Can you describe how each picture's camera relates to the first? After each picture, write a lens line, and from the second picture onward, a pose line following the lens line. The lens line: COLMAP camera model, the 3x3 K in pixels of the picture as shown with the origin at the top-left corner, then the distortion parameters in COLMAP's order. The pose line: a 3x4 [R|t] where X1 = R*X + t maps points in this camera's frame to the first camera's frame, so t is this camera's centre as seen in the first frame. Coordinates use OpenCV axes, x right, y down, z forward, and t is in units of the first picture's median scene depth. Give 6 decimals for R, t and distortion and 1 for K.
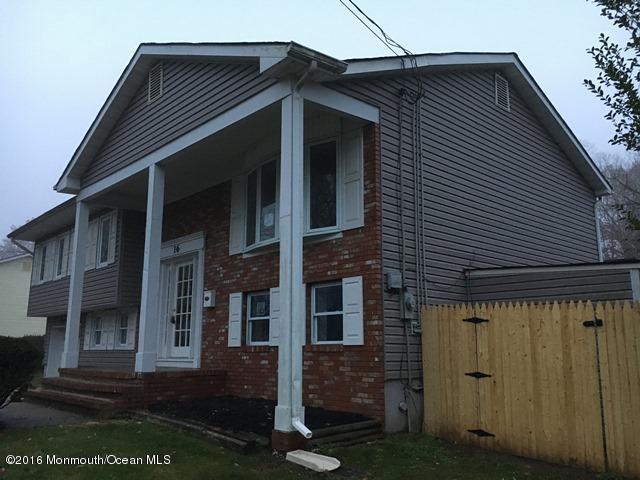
lens RADIAL K [[548.2, 0, 319.4], [0, 548.2, 239.2], [0, 0, 1]] dist [0.044713, -0.028935]
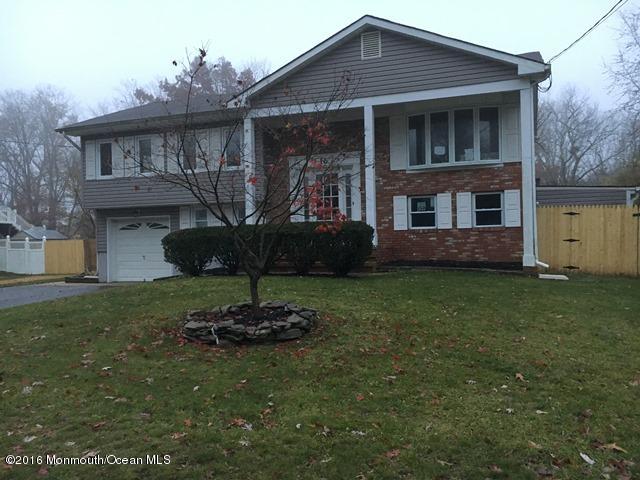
lens RADIAL K [[548.2, 0, 321.5], [0, 548.2, 241.9], [0, 0, 1]] dist [0.044713, -0.028935]
pose [[0.891062, -0.013201, 0.453689, -1.290000], [-0.071507, 0.983011, 0.169046, -0.022758], [-0.448213, -0.183073, 0.874980, -0.325799]]
